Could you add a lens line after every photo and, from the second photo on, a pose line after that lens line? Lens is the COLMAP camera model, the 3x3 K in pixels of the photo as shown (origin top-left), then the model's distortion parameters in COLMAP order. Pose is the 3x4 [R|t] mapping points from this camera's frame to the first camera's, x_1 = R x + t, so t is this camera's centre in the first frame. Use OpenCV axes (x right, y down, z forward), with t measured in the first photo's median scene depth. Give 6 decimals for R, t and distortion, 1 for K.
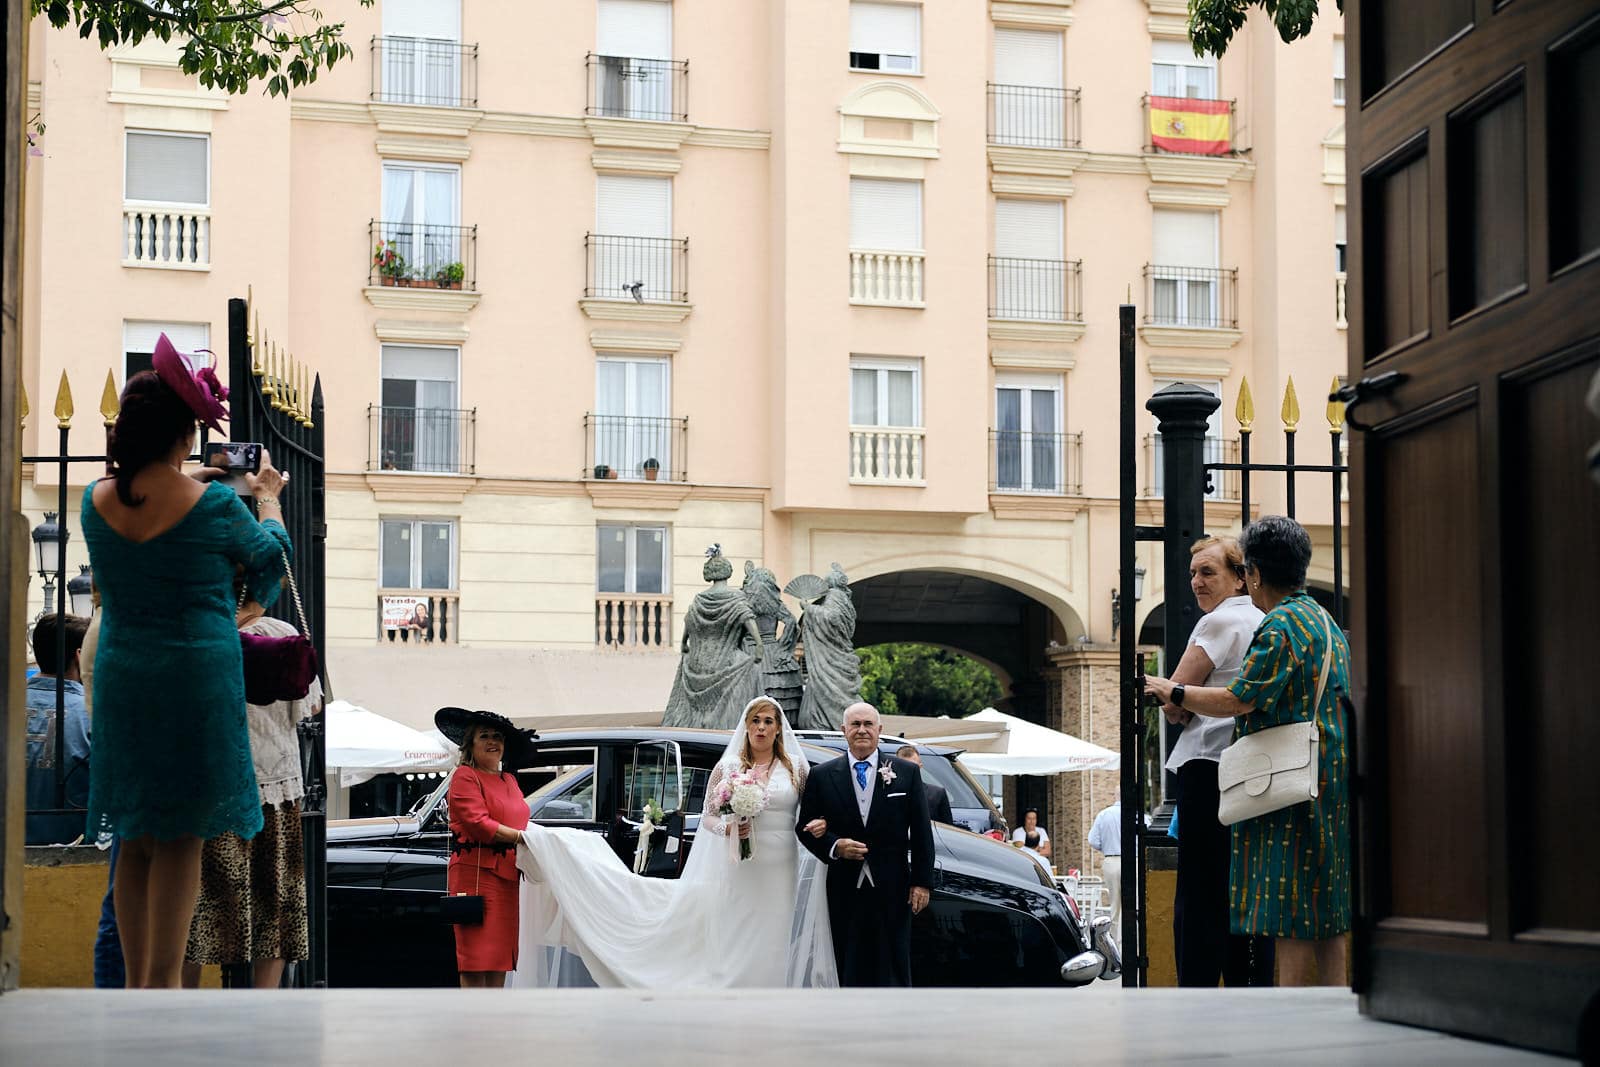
lens RADIAL K [[3454.5, 0, 801.4], [0, 3454.5, 532.0], [0, 0, 1]] dist [0.172269, 0.000000]
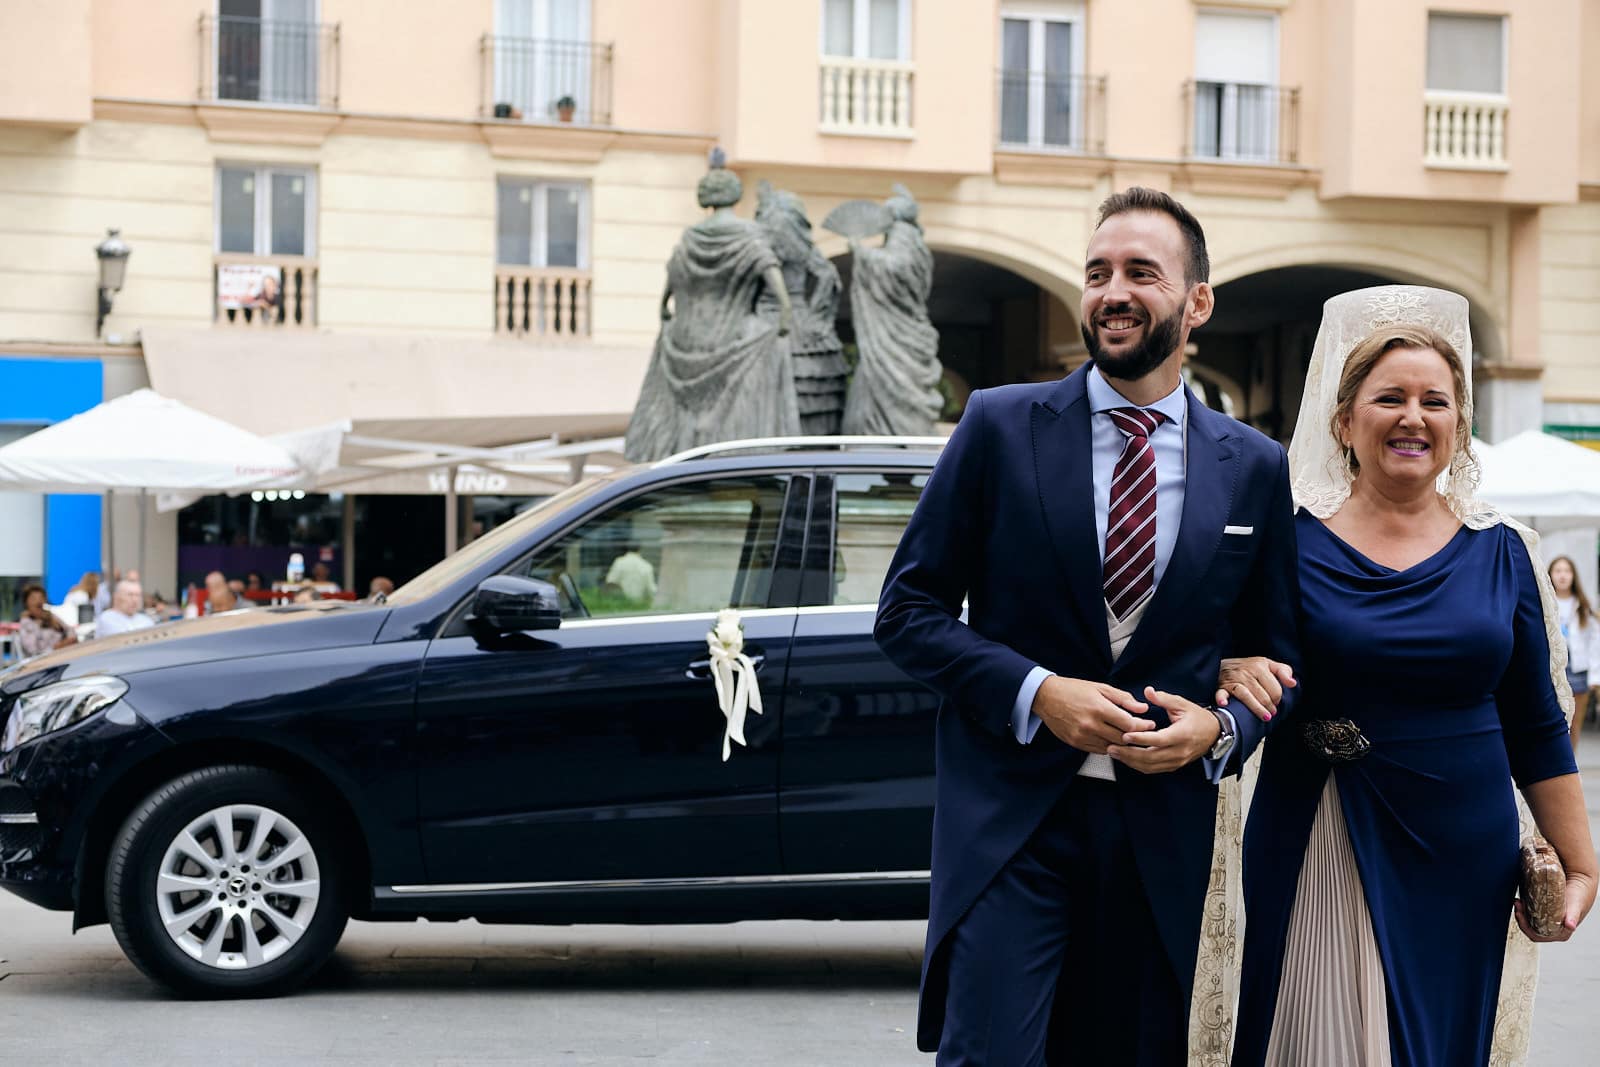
lens RADIAL K [[3454.5, 0, 801.4], [0, 3454.5, 534.8], [0, 0, 1]] dist [0.172269, 0.000000]
pose [[0.999182, 0.012207, 0.038547, -0.019532], [-0.015341, 0.996508, 0.082072, 0.012841], [-0.037410, -0.082597, 0.995881, 0.210962]]
